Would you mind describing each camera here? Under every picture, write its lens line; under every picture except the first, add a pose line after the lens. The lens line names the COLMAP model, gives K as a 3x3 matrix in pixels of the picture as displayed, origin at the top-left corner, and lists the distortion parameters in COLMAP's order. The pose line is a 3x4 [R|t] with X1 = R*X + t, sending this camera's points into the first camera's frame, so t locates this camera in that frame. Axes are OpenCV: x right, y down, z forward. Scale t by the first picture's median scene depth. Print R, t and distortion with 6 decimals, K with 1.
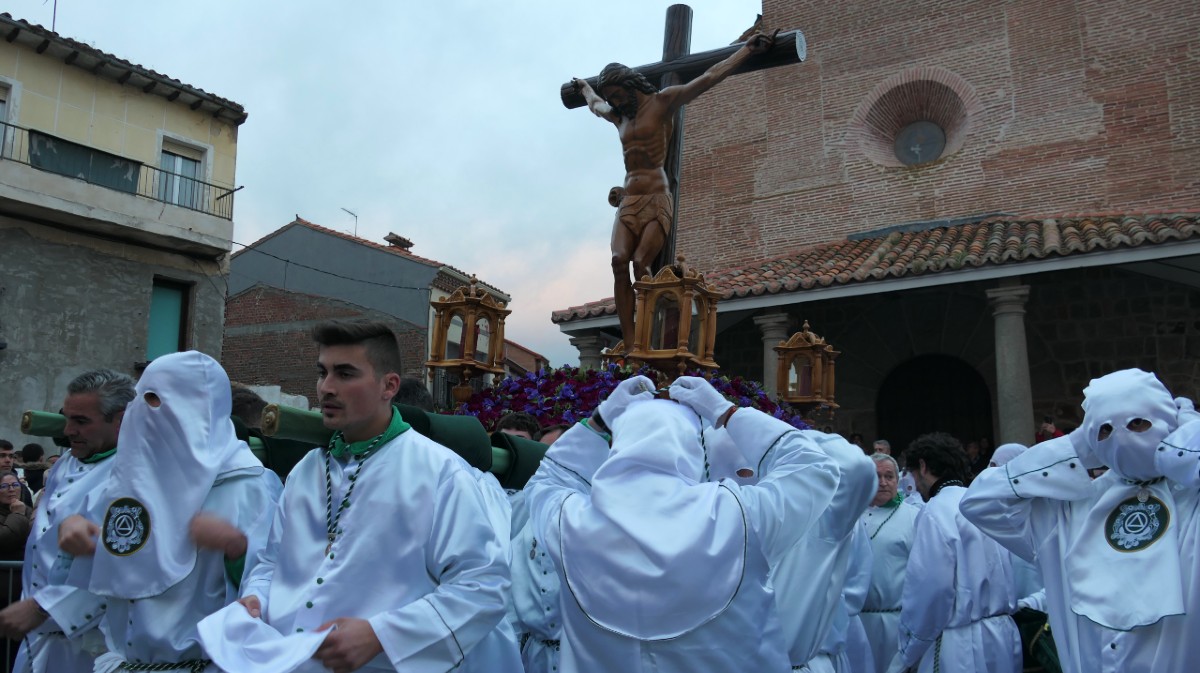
lens RADIAL K [[848.6, 0, 599.0], [0, 848.6, 394.3], [0, 0, 1]] dist [-0.044411, -0.002515]
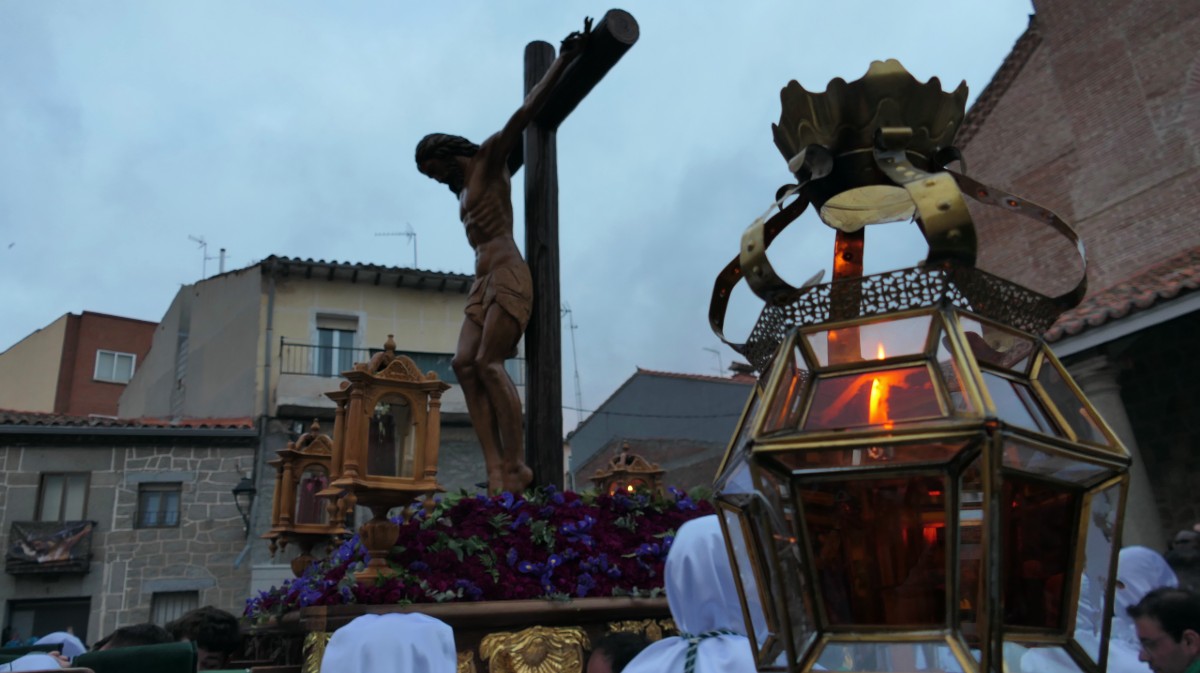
lens RADIAL K [[837.7, 0, 596.6], [0, 837.7, 371.6], [0, 0, 1]] dist [-0.088705, 0.035568]
pose [[0.846684, -0.220493, -0.484261, 0.144951], [0.133422, 0.969001, -0.207930, 0.003753], [0.515097, 0.111440, 0.849857, 0.137167]]
